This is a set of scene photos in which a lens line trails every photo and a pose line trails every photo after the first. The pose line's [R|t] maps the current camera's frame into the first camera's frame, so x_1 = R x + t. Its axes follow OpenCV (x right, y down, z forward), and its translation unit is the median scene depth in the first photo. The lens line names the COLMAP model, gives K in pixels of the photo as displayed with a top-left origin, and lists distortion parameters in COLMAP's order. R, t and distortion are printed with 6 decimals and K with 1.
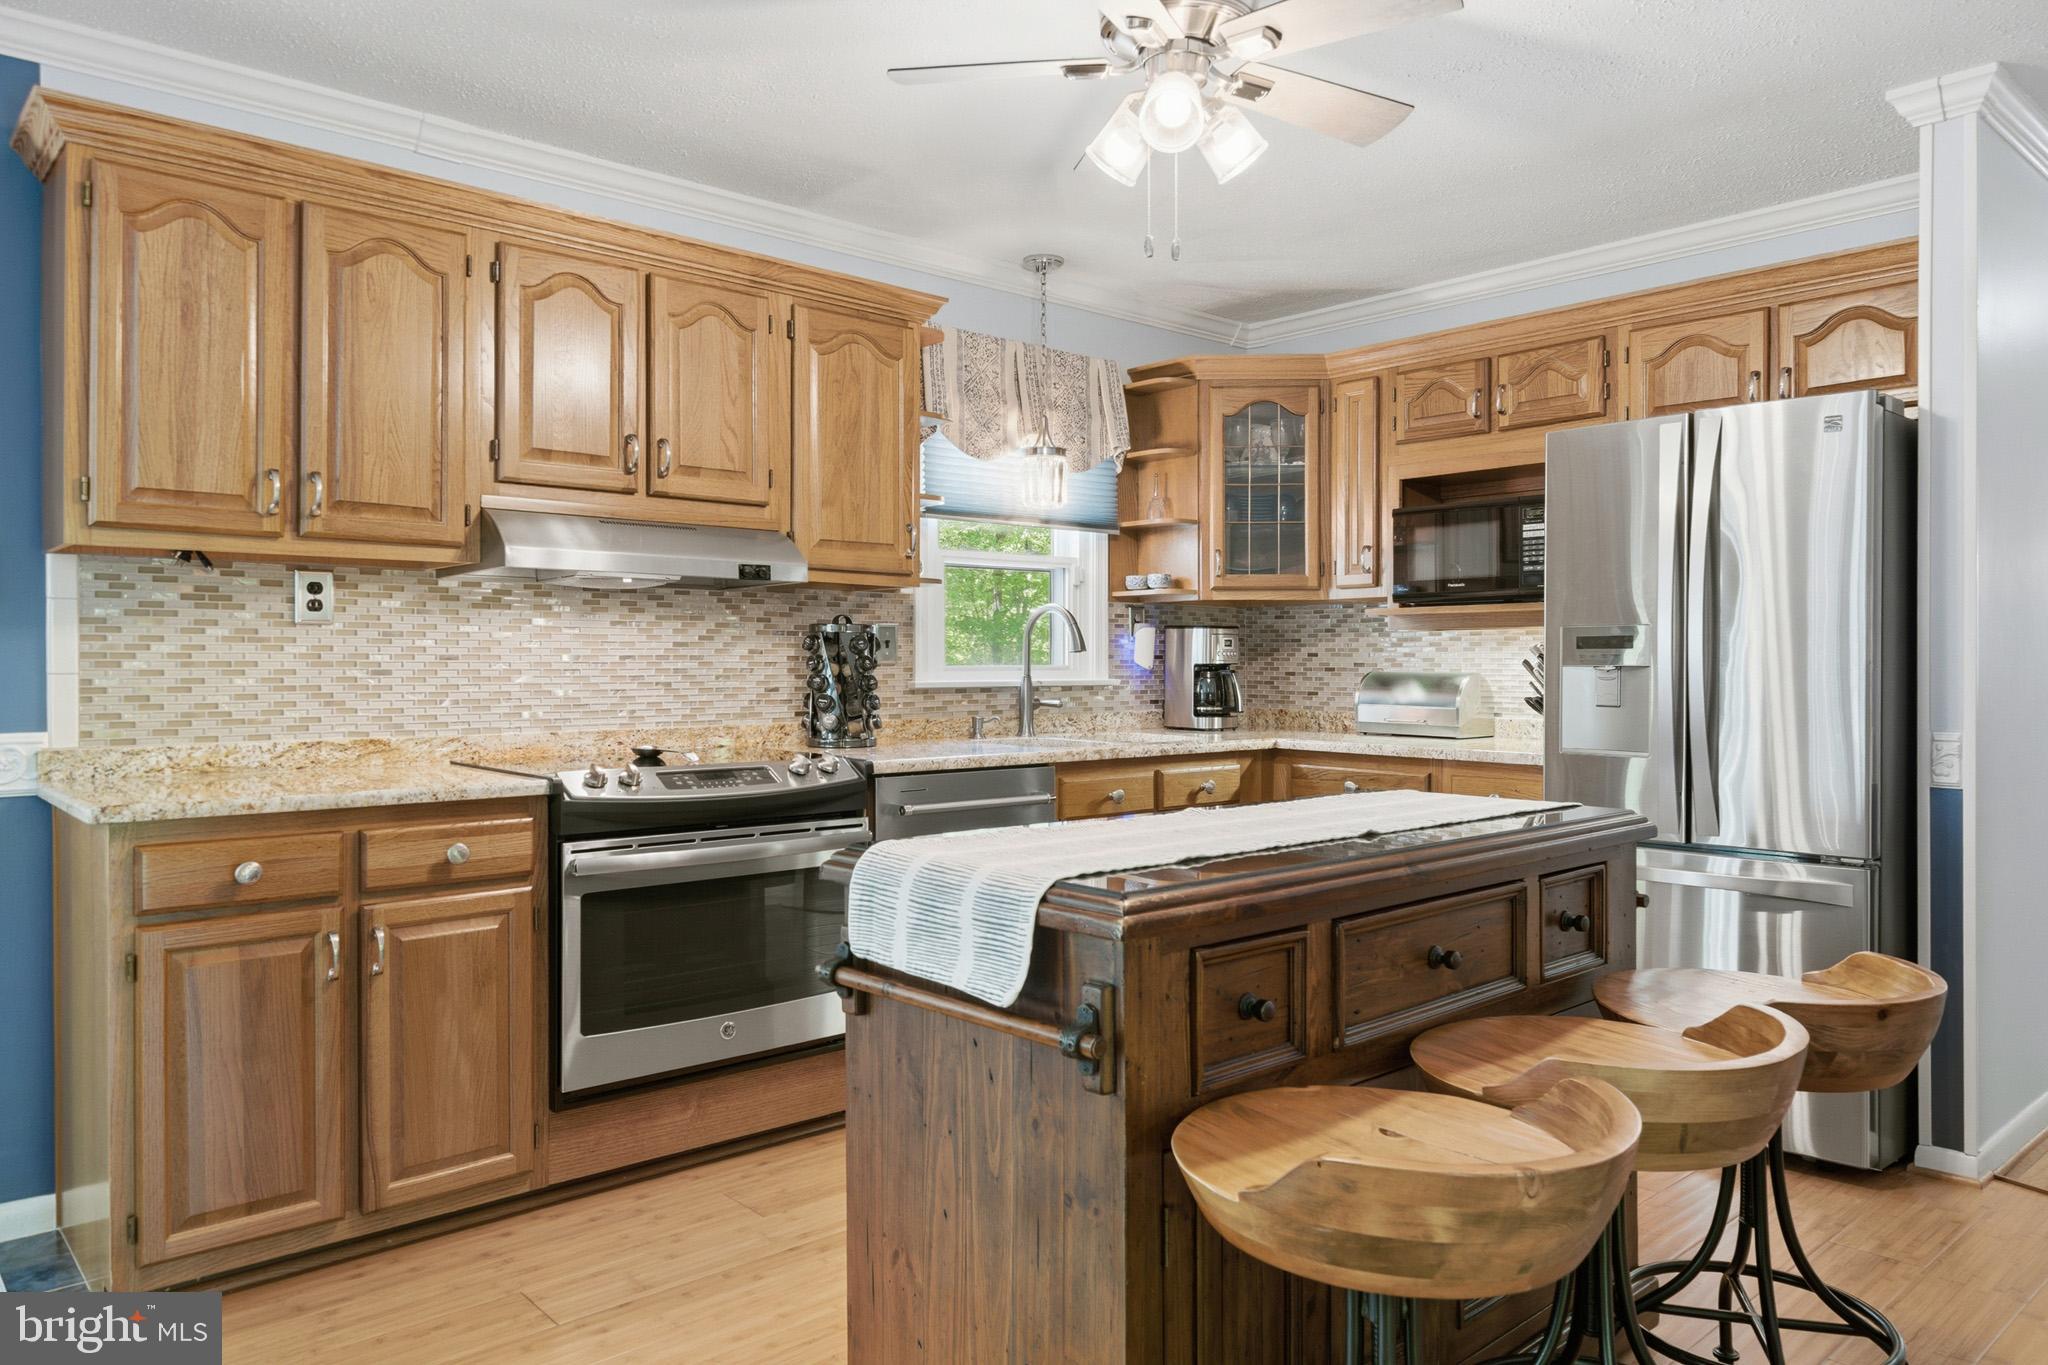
lens RADIAL K [[1370.1, 0, 1024.0], [0, 1370.1, 682.5], [0, 0, 1]] dist [0.041892, -0.001210]
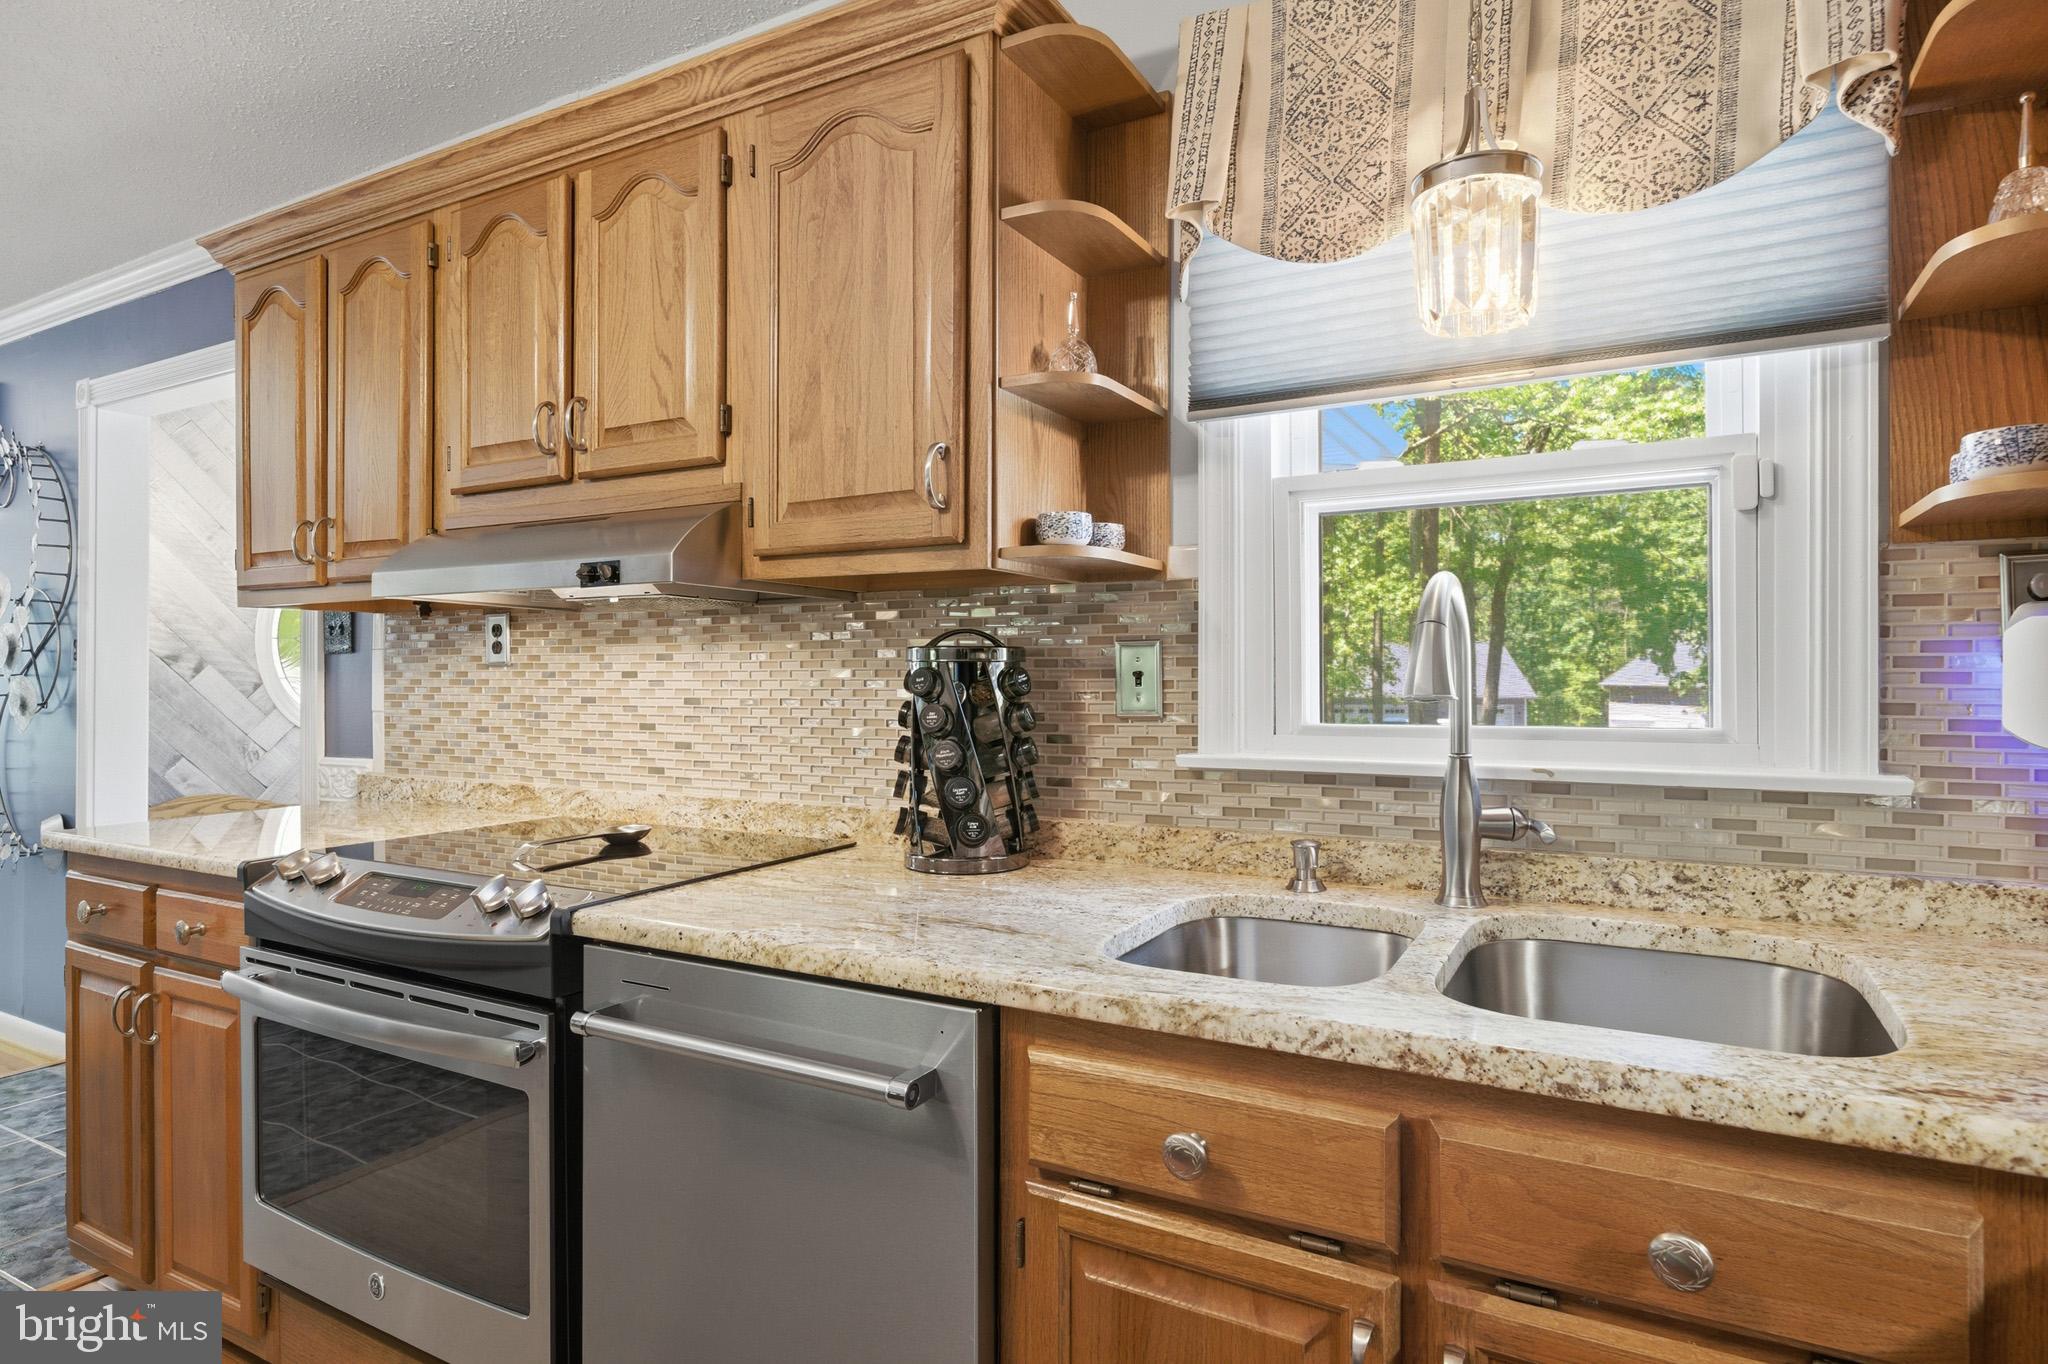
lens RADIAL K [[1123.2, 0, 1024.0], [0, 1123.2, 682.0], [0, 0, 1]] dist [0.005818, 0.000405]
pose [[0.334810, 0.006979, -0.942260, 0.313249], [-0.010047, 0.999942, 0.003836, -0.030725], [0.942232, 0.008182, 0.334861, 0.886820]]
